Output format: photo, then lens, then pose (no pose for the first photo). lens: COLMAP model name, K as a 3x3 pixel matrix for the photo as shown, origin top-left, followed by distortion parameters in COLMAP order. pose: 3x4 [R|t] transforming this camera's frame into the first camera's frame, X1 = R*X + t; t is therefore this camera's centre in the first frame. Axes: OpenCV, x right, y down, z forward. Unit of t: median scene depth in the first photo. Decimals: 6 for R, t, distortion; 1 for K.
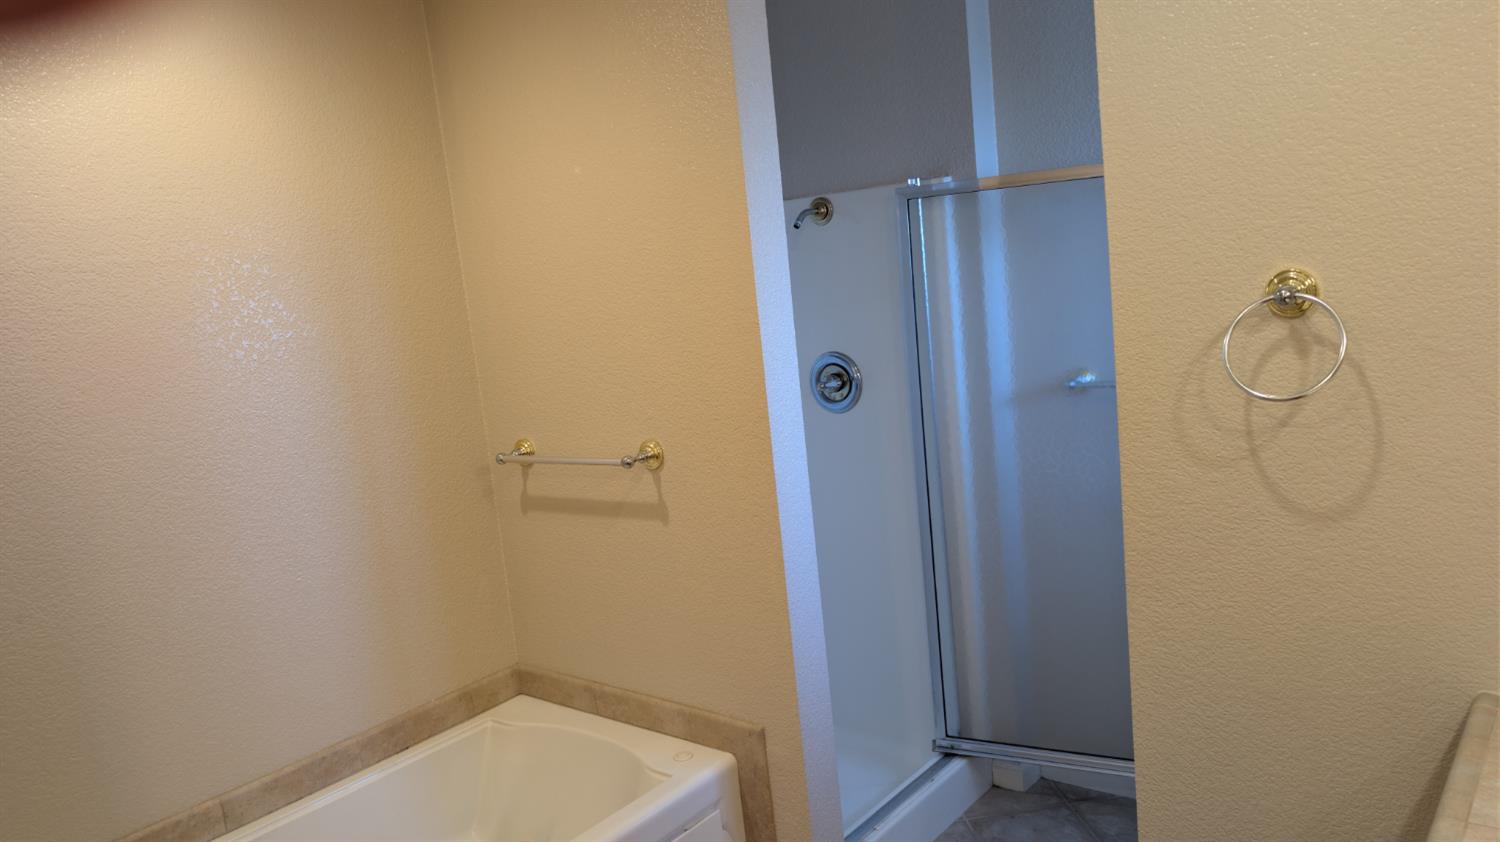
lens RADIAL K [[1086.8, 0, 746.4], [0, 1086.8, 419.4], [0, 0, 1]] dist [0.053269, 0.003269]
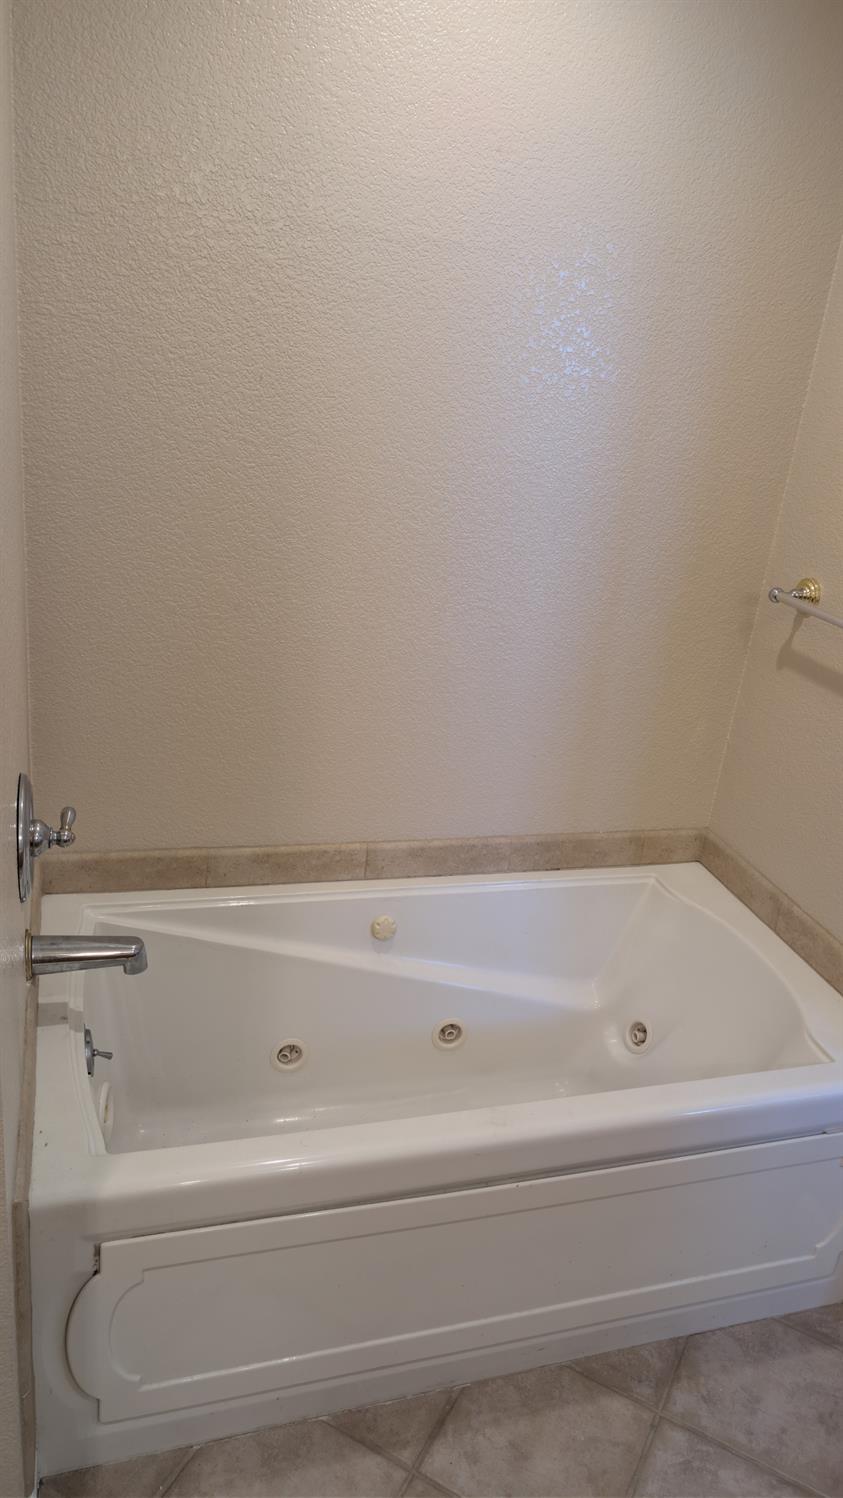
lens RADIAL K [[1063.4, 0, 410.8], [0, 1063.4, 751.4], [0, 0, 1]] dist [0.015830, -0.002768]
pose [[0.803549, 0.381283, -0.457091, -0.044512], [-0.271626, 0.918178, 0.288390, -0.010309], [0.529649, -0.107578, 0.841367, 0.215469]]
